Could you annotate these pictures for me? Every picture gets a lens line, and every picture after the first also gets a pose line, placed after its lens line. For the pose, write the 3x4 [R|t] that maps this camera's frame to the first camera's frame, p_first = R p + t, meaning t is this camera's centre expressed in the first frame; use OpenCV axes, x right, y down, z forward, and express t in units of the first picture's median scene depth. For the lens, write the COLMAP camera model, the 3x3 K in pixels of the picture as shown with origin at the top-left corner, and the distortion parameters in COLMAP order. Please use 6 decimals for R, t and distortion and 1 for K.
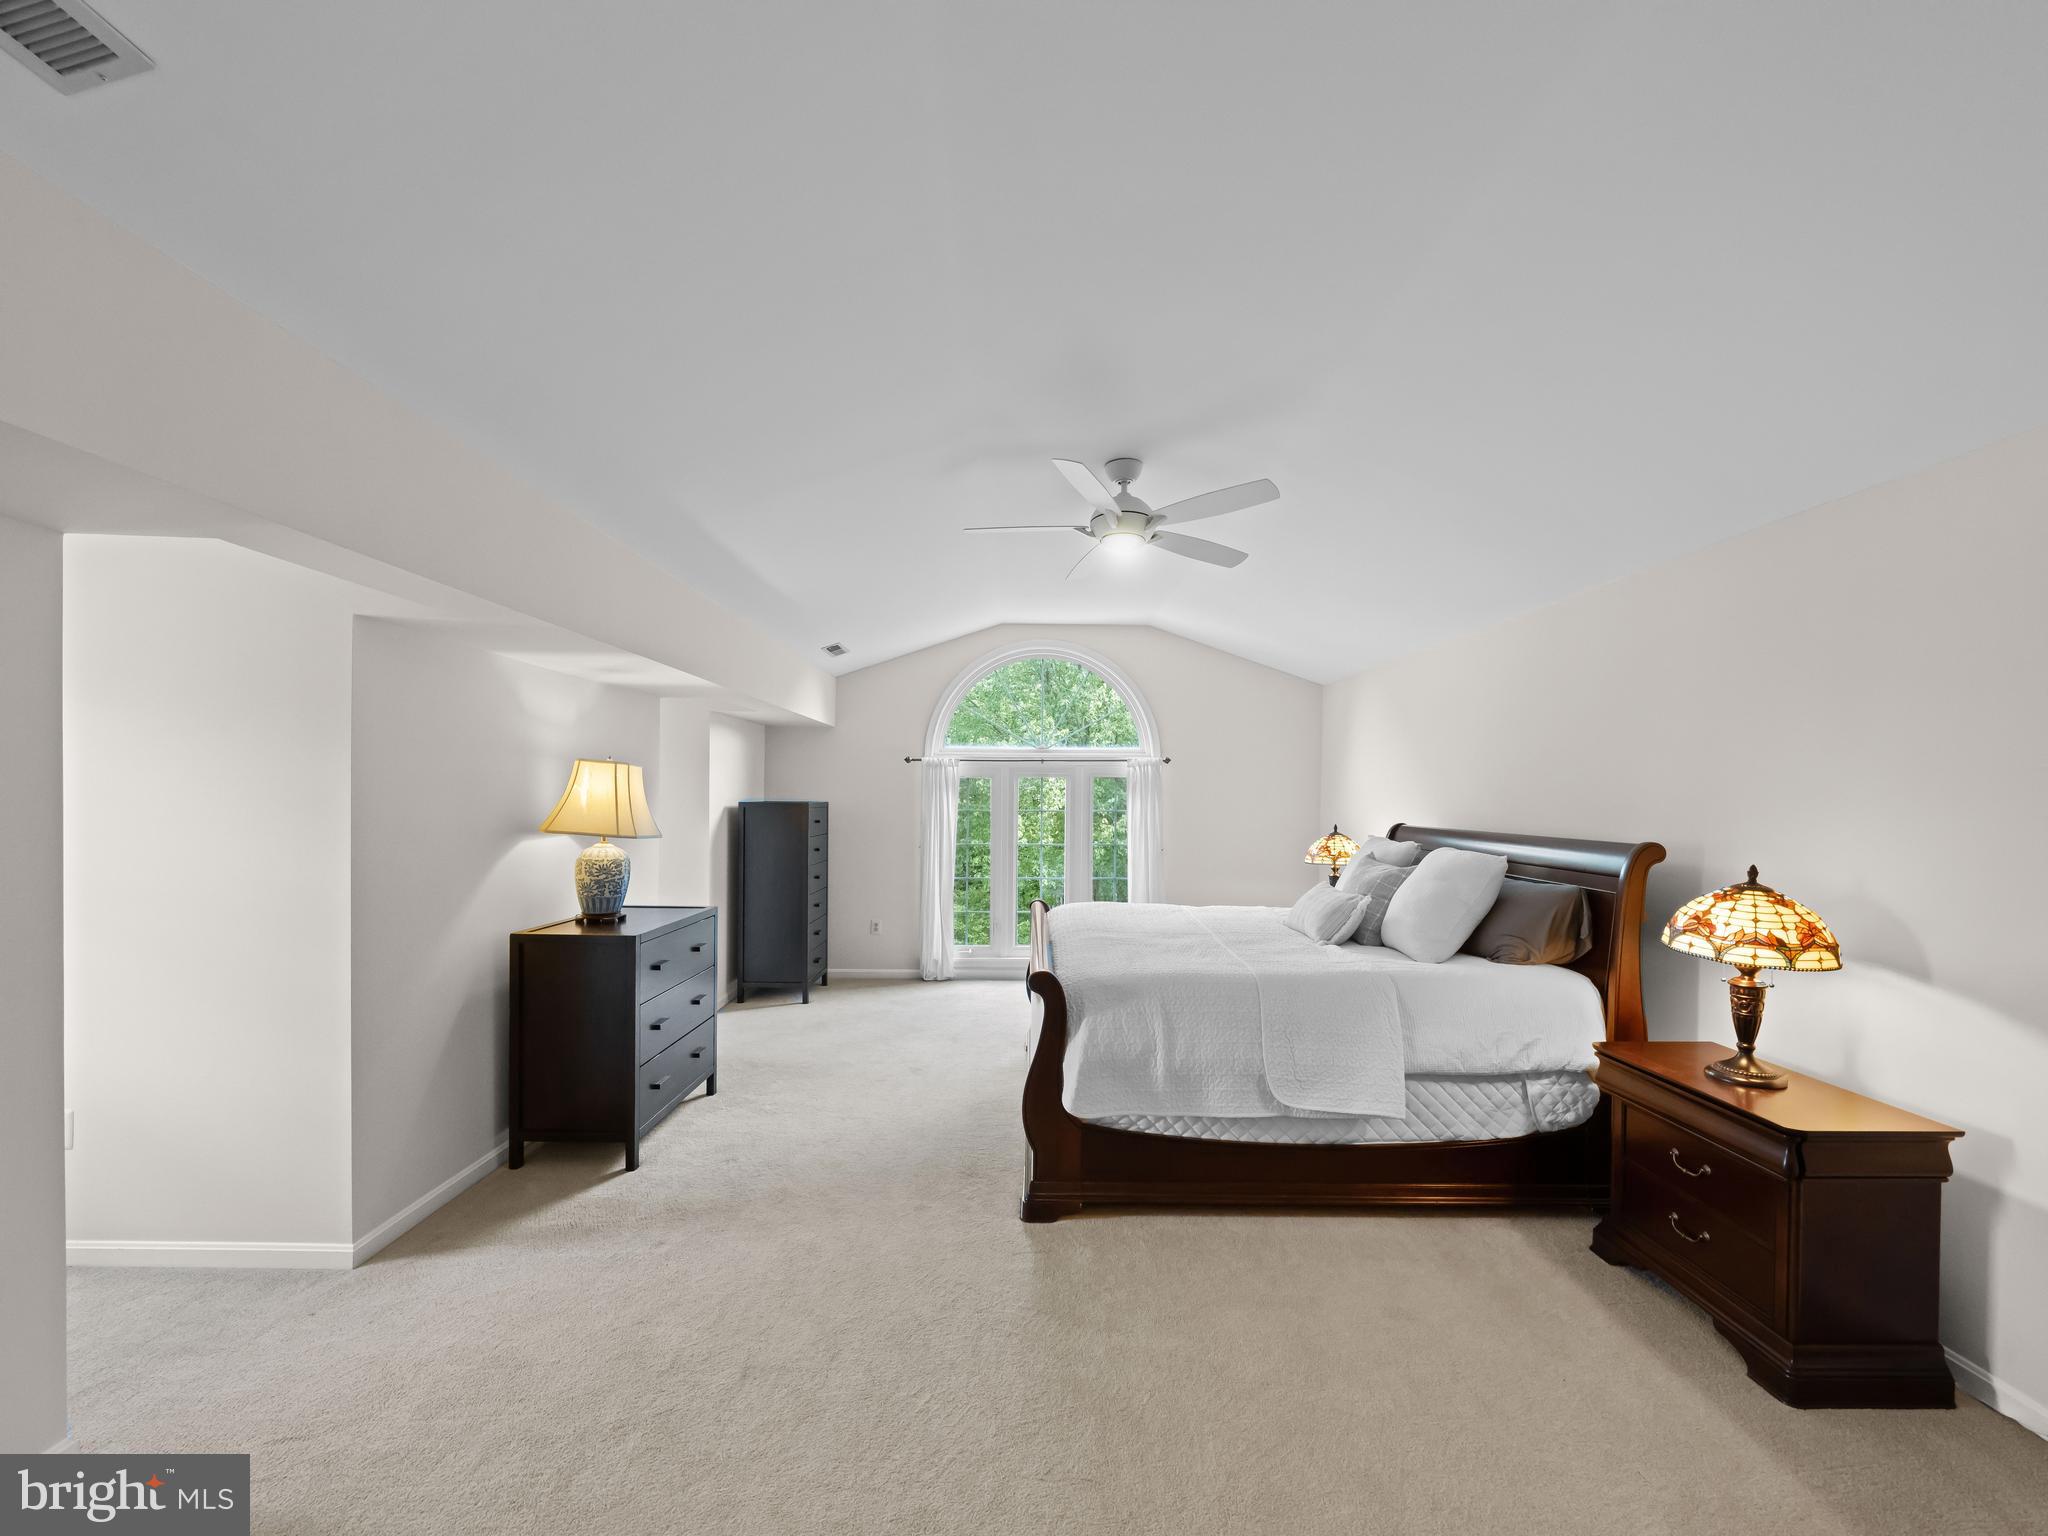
lens RADIAL K [[793.9, 0, 1028.7], [0, 793.9, 807.3], [0, 0, 1]] dist [-0.000078, -0.000622]
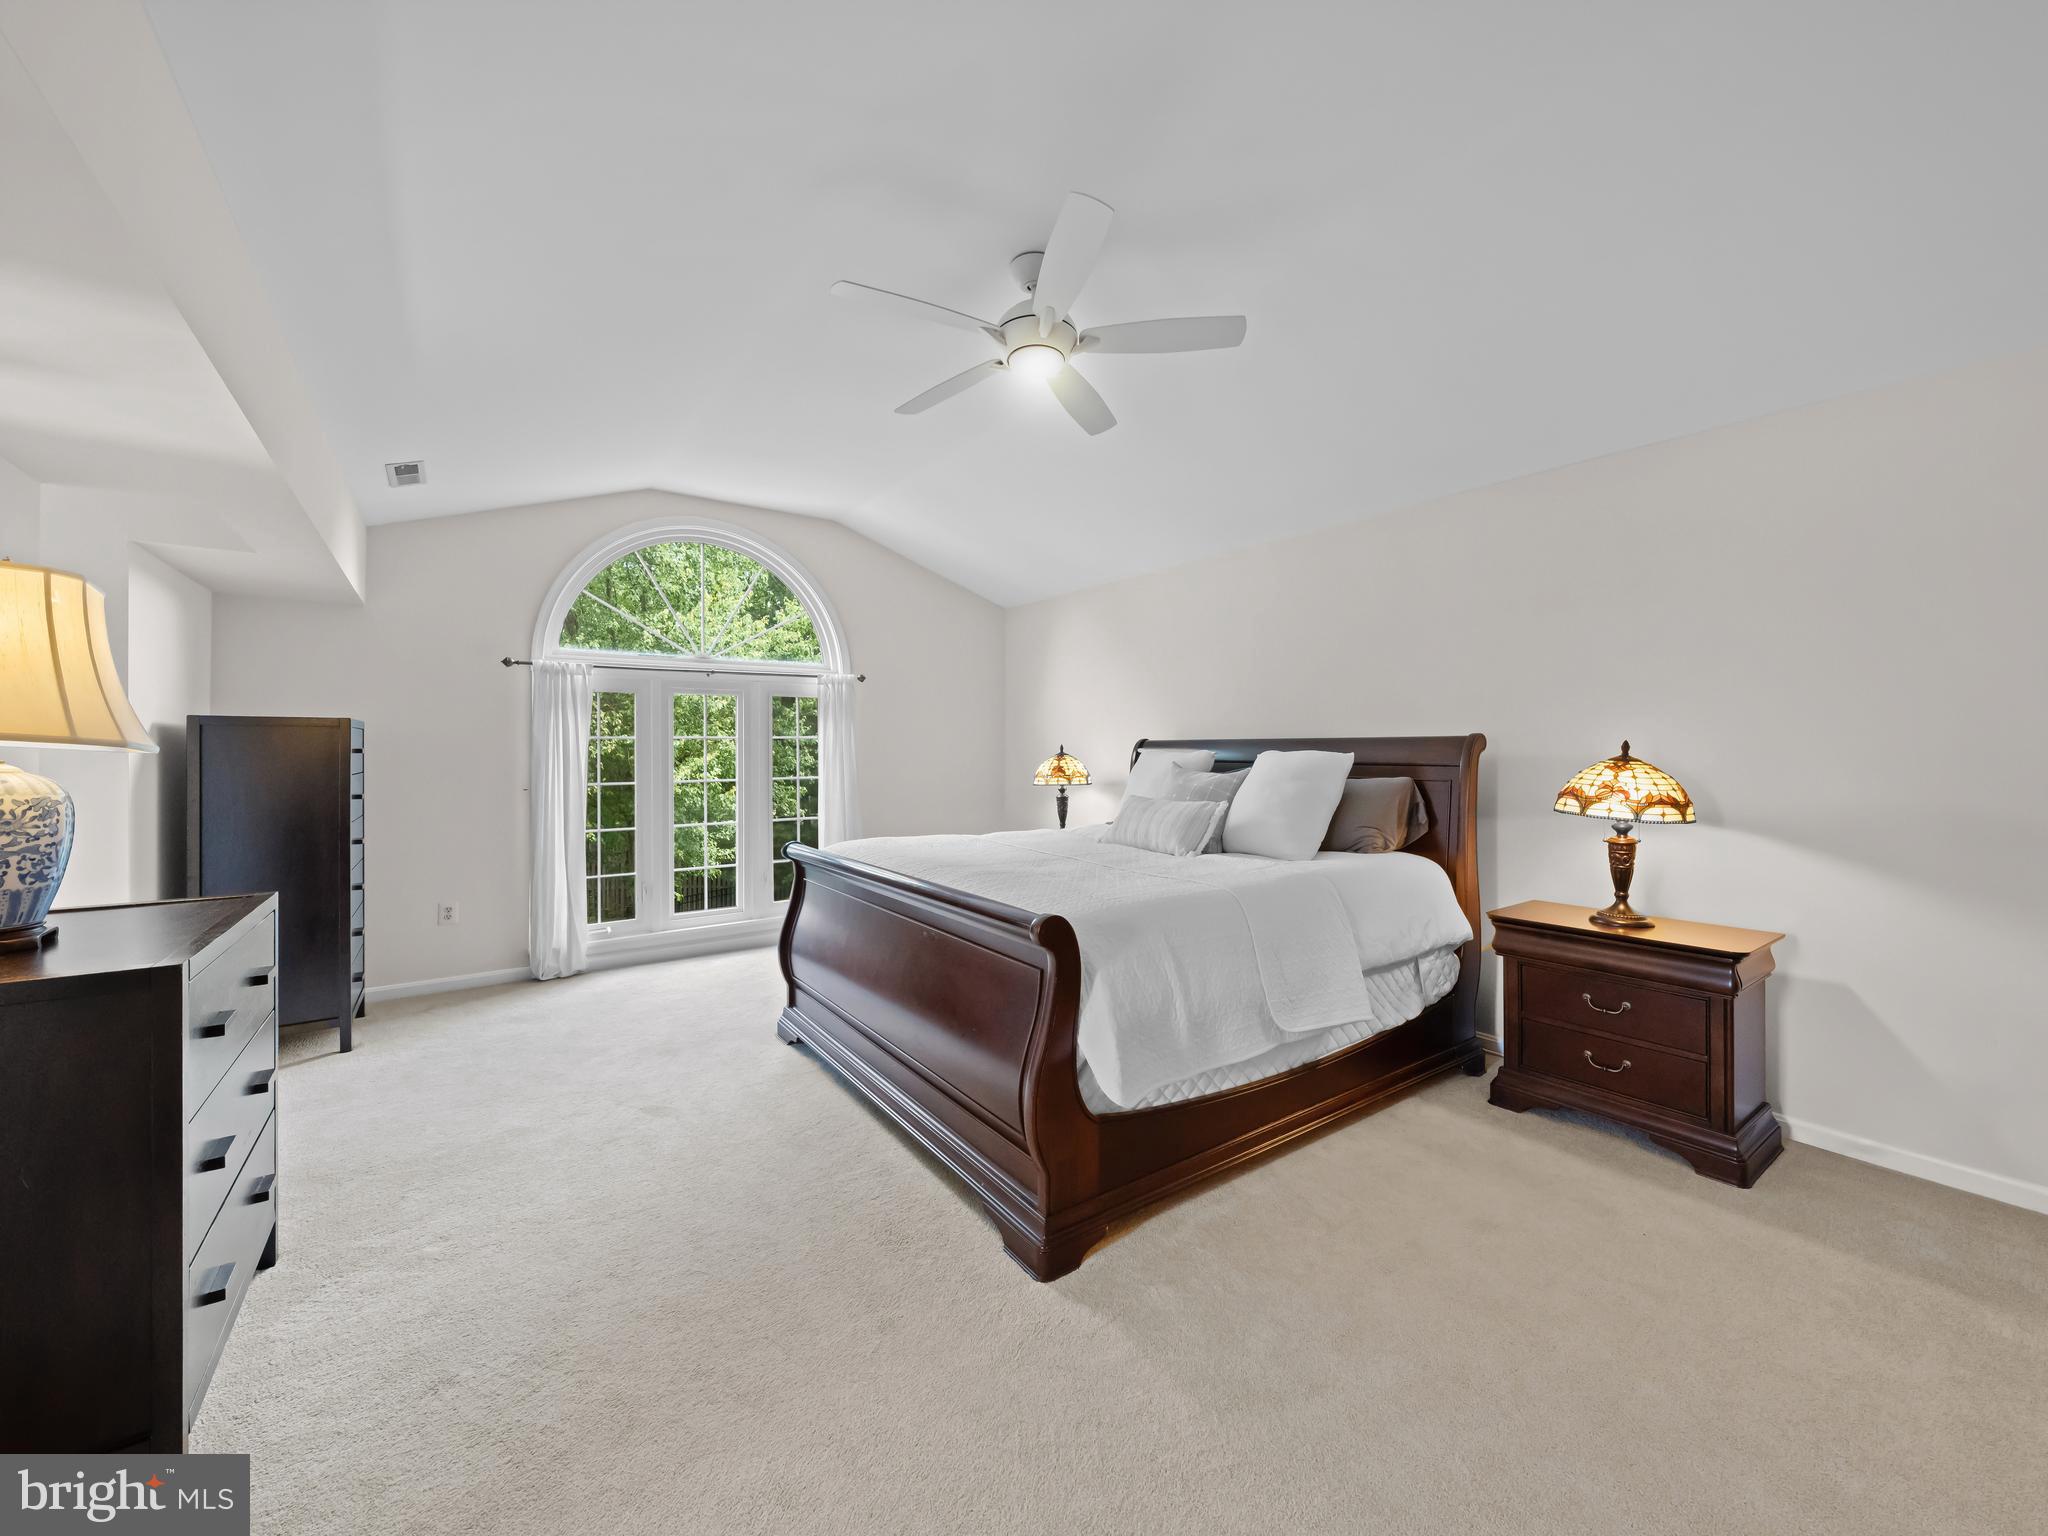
lens RADIAL K [[793.9, 0, 1015.2], [0, 793.9, 749.4], [0, 0, 1]] dist [-0.000078, -0.000622]
pose [[0.823894, -0.011014, 0.566637, -0.363125], [0.017782, 0.999821, -0.006422, 0.055823], [-0.566465, 0.015367, 0.823943, 0.386543]]
